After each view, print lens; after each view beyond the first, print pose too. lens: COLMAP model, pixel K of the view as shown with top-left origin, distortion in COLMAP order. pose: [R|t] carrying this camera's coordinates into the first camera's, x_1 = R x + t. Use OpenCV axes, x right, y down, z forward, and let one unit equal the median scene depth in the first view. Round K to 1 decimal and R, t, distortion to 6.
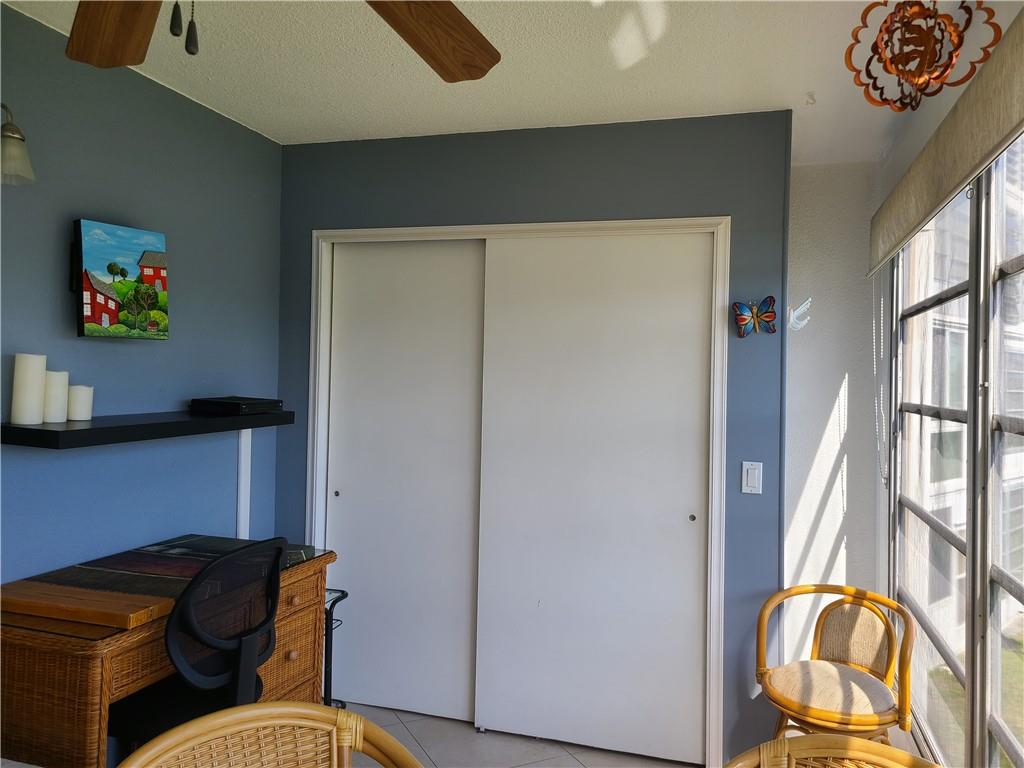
lens RADIAL K [[767.9, 0, 514.1], [0, 767.9, 374.1], [0, 0, 1]] dist [0.062109, -0.047332]
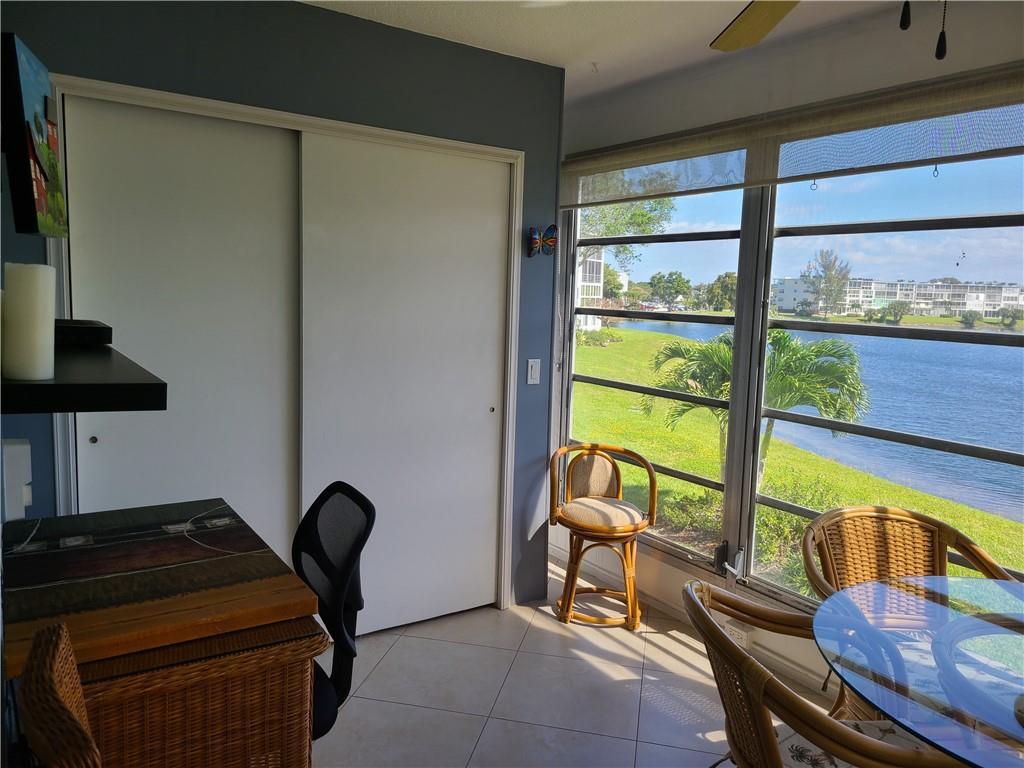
lens RADIAL K [[763.7, 0, 507.4], [0, 763.7, 376.9], [0, 0, 1]] dist [0.060339, -0.052788]
pose [[0.633973, -0.089476, 0.768161, -0.811503], [-0.022426, 0.990740, 0.133911, -0.026394], [-0.773030, -0.102123, 0.626096, 0.313805]]
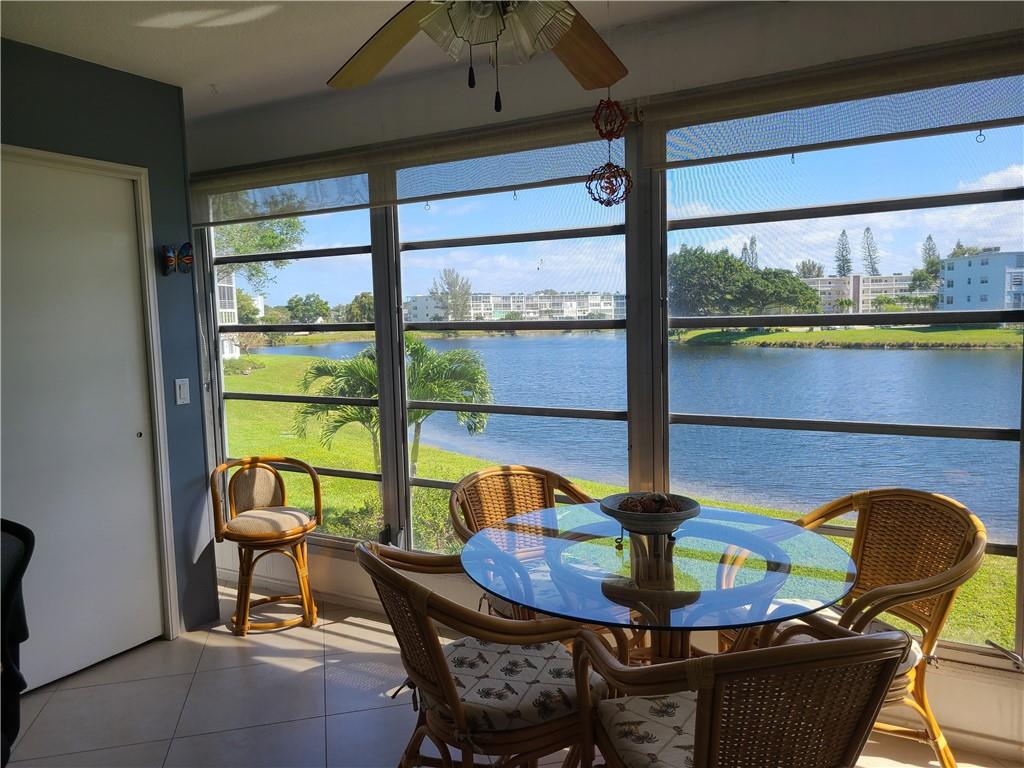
lens RADIAL K [[766.8, 0, 507.0], [0, 766.8, 379.2], [0, 0, 1]] dist [0.058599, -0.047382]
pose [[0.225007, -0.112246, 0.967870, -0.926549], [0.026237, 0.993680, 0.109140, -0.006512], [-0.974004, 0.000837, 0.226530, 0.266276]]
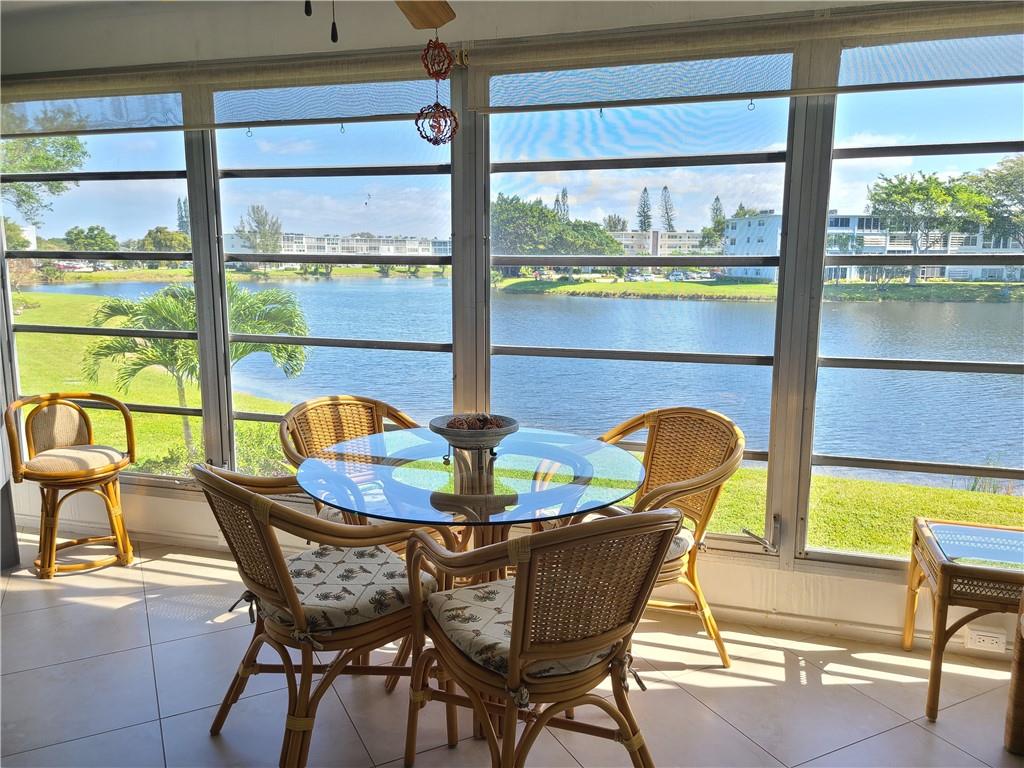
lens RADIAL K [[766.8, 0, 507.0], [0, 766.8, 379.2], [0, 0, 1]] dist [0.058599, -0.047382]
pose [[-0.006450, -0.179532, 0.983731, -0.998400], [-0.010416, 0.983710, 0.179460, 0.008150], [-0.999925, -0.009089, -0.008215, 0.274681]]
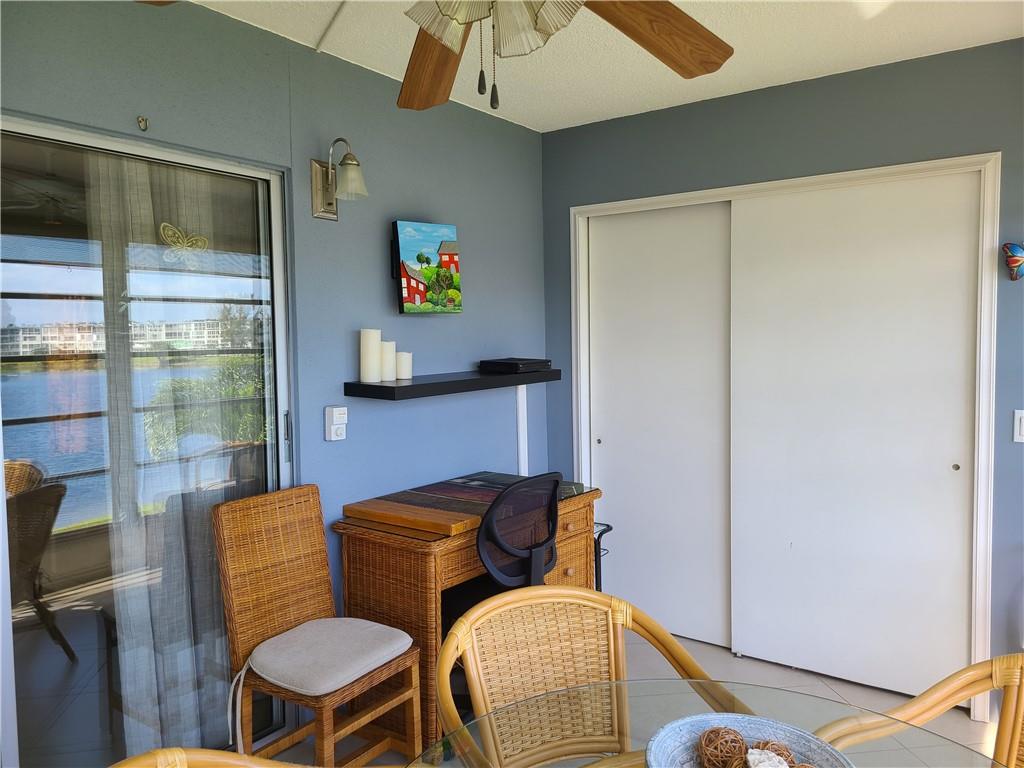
lens RADIAL K [[767.9, 0, 514.1], [0, 767.9, 374.1], [0, 0, 1]] dist [0.062109, -0.047332]
pose [[0.946762, -0.021344, -0.321225, 0.022451], [0.038543, 0.998138, 0.047280, -0.001705], [0.319618, -0.057144, 0.945822, -0.138435]]
